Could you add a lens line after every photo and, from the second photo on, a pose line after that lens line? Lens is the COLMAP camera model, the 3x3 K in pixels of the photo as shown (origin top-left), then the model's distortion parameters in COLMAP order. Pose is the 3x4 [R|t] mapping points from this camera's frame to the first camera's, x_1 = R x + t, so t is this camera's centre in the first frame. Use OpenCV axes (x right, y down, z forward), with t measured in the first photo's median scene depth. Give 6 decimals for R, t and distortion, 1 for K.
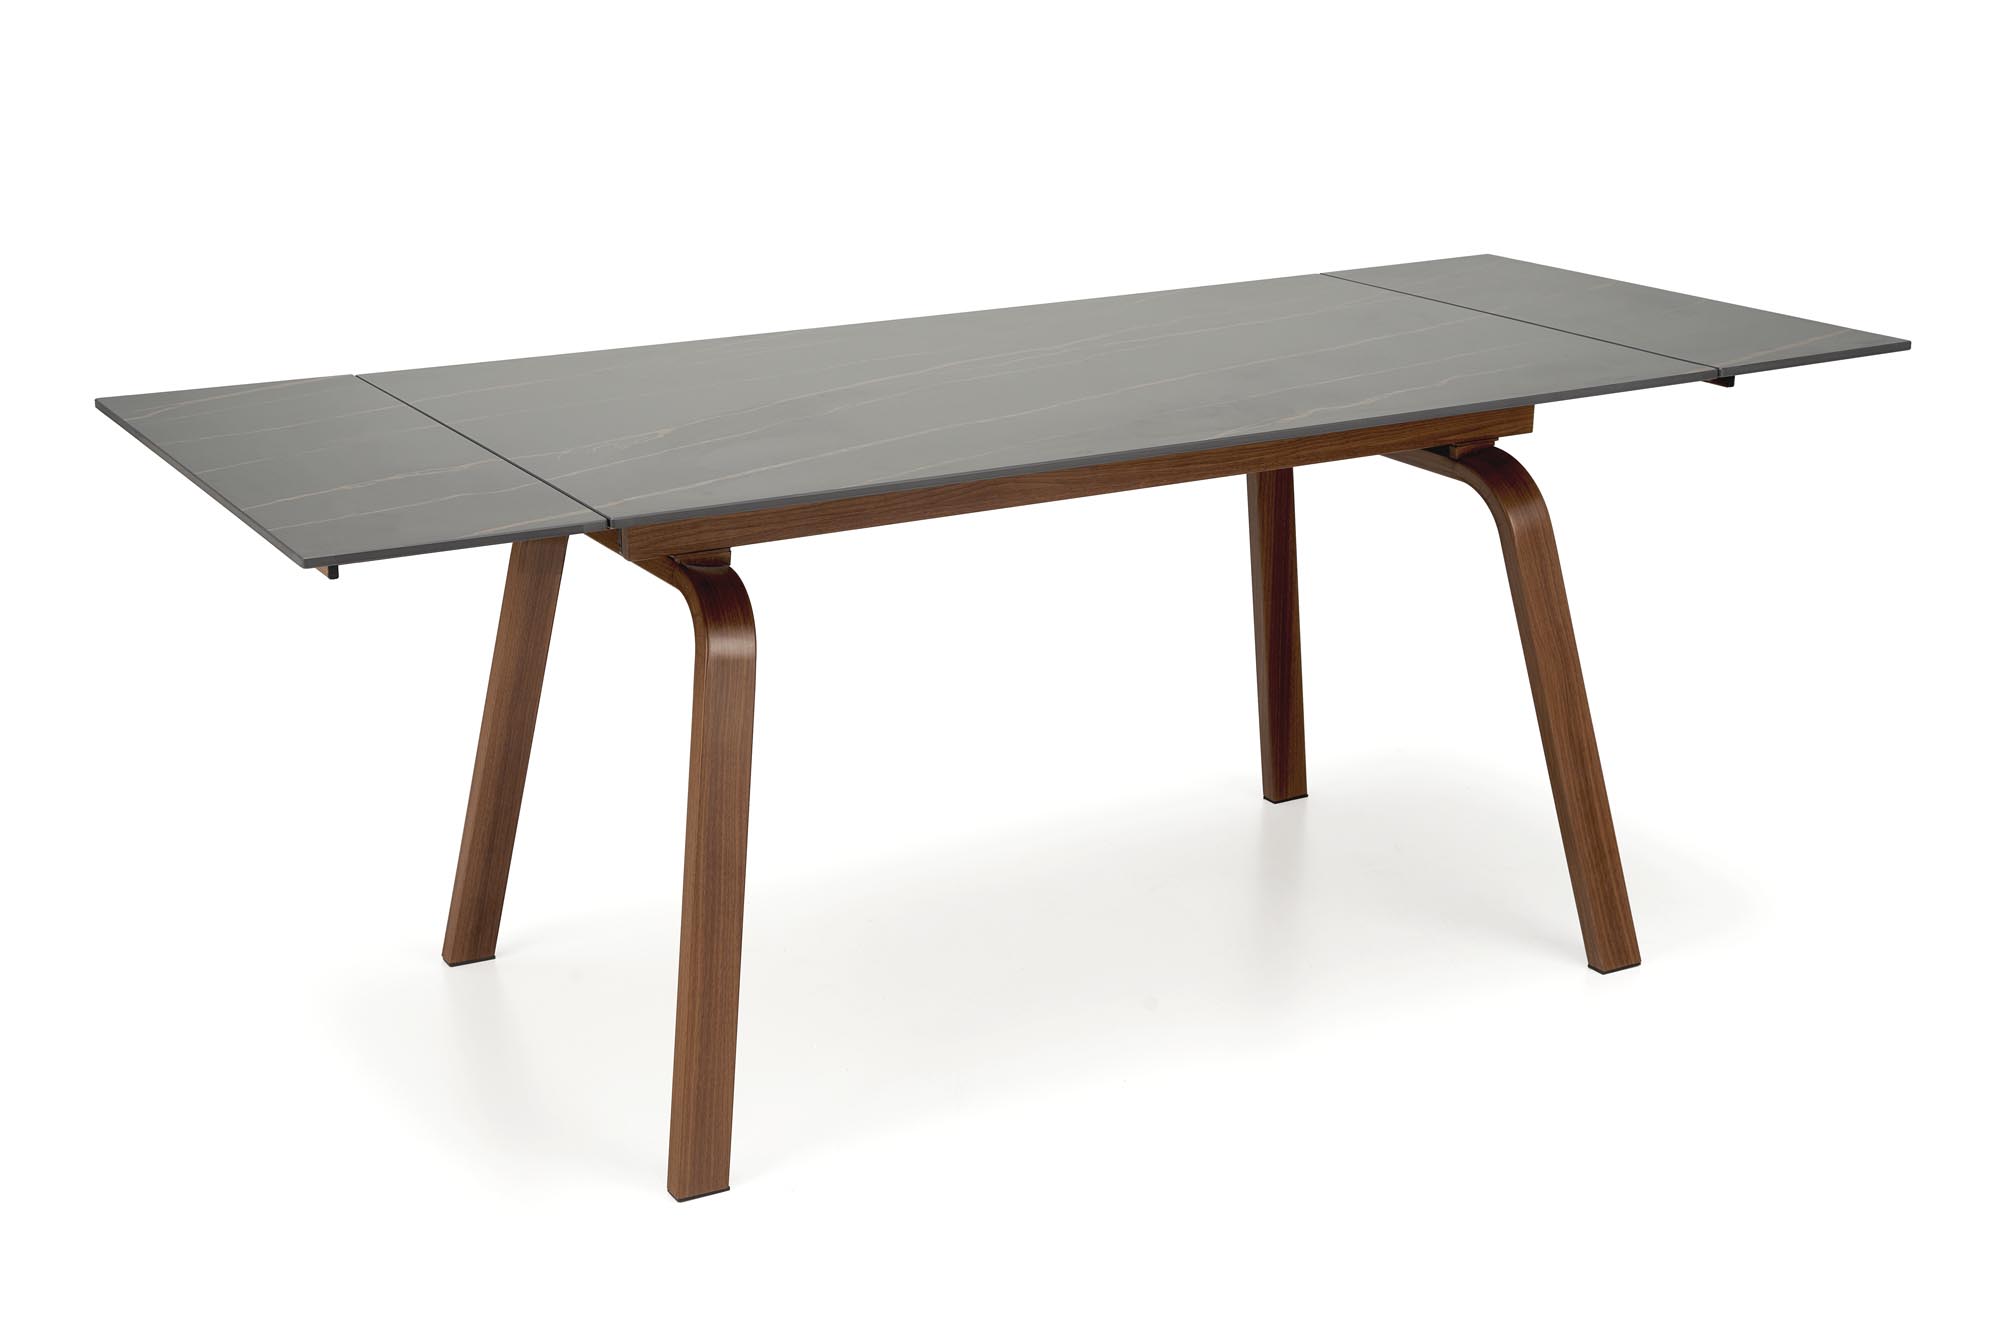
lens RADIAL K [[3234.7, 0, 998.4], [0, 3234.7, 670.5], [0, 0, 1]] dist [-0.077102, 0.000000]
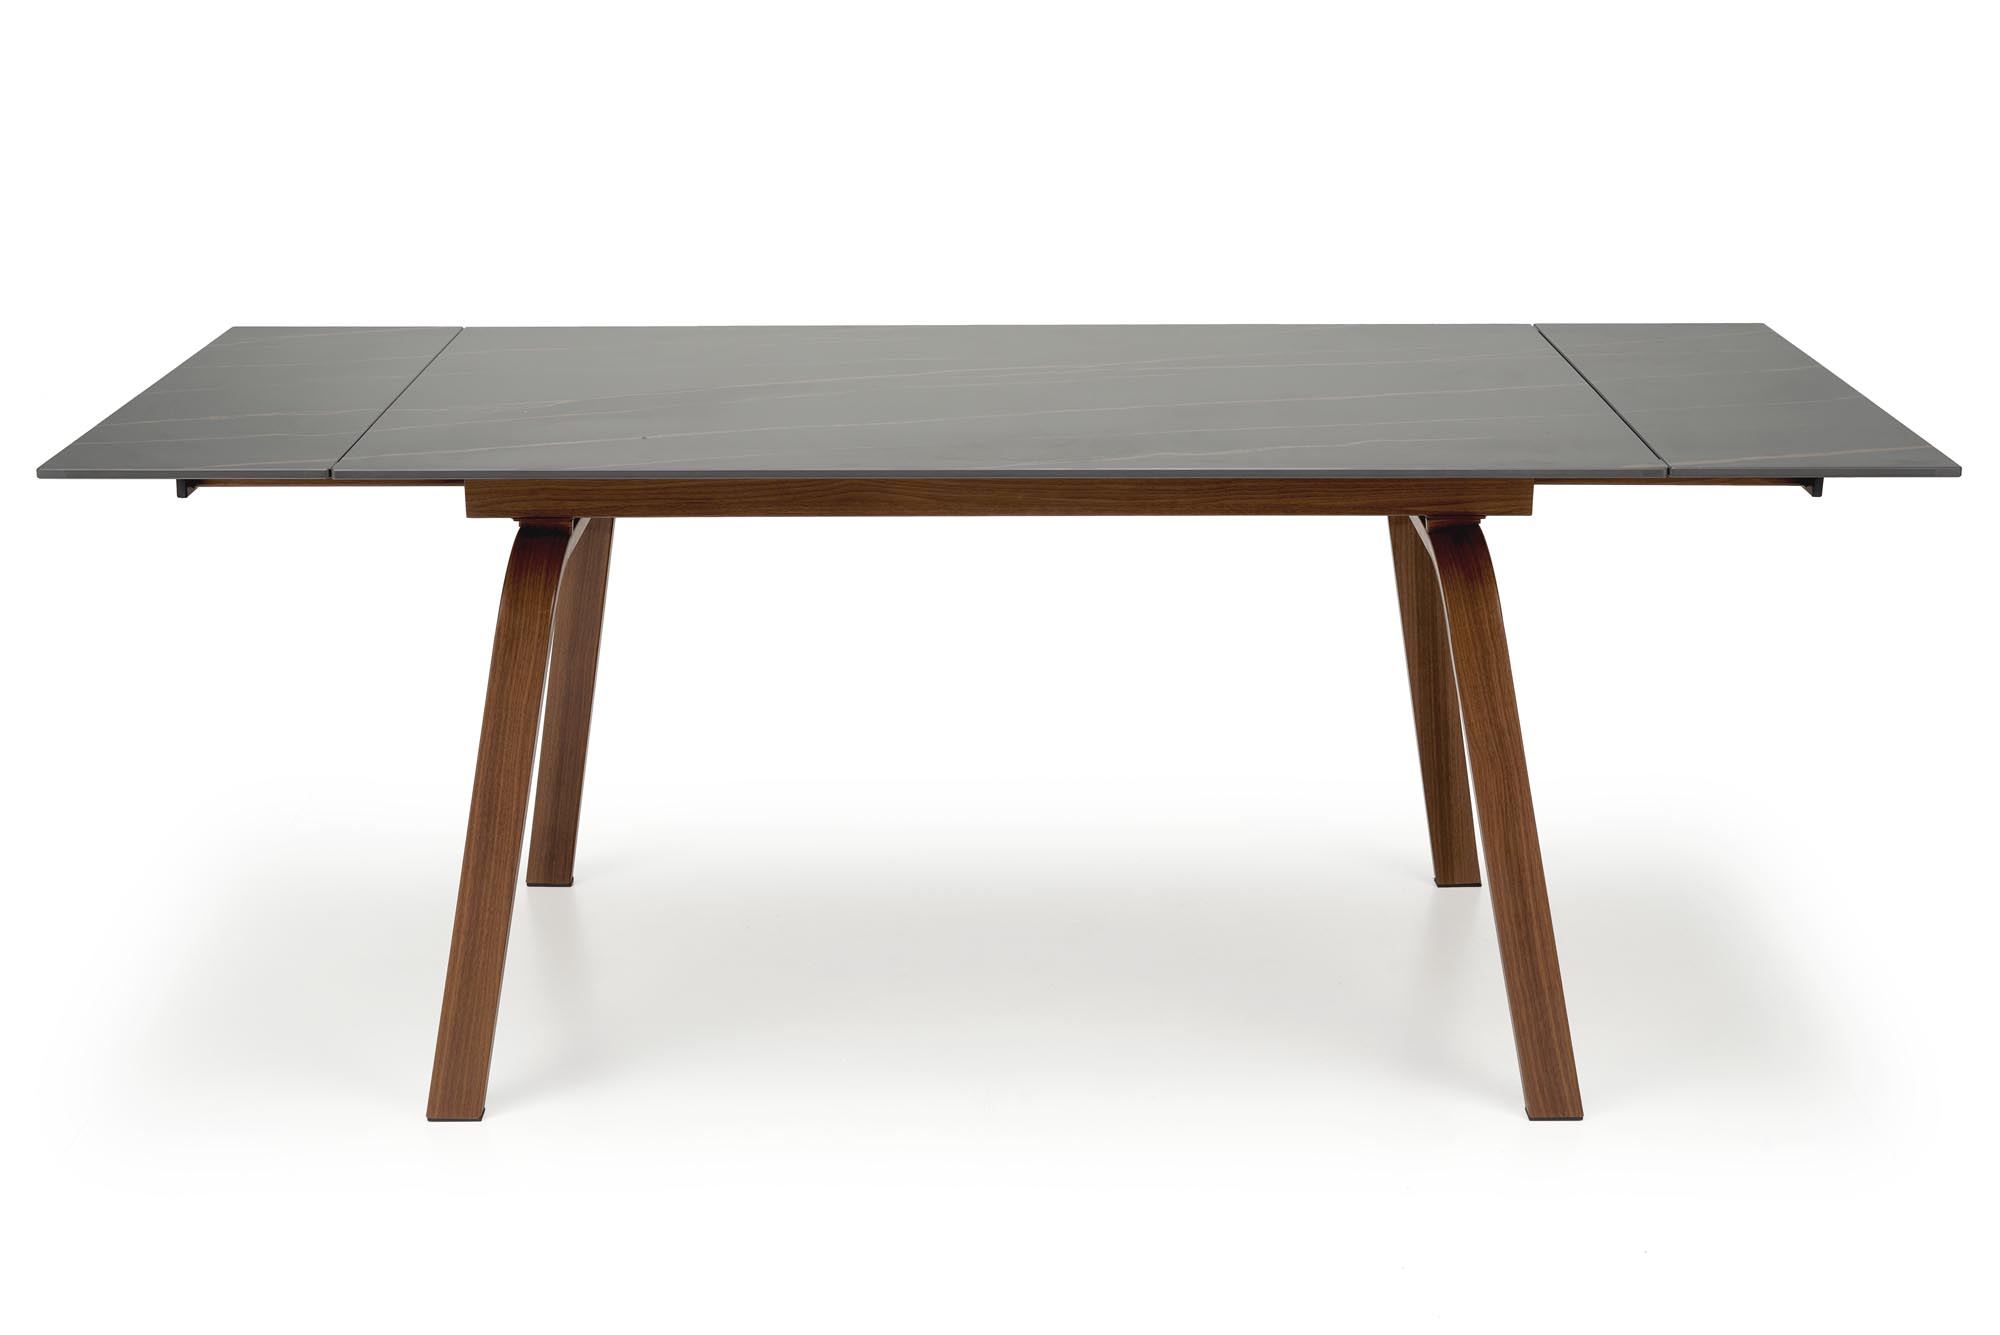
lens RADIAL K [[3234.7, 0, 1030.5], [0, 3234.7, 806.2], [0, 0, 1]] dist [-0.077102, 0.000000]
pose [[0.863346, 0.166338, -0.476408, 0.490336], [-0.146647, 0.986067, 0.078532, -0.043928], [0.482833, 0.002063, 0.875710, 0.140765]]
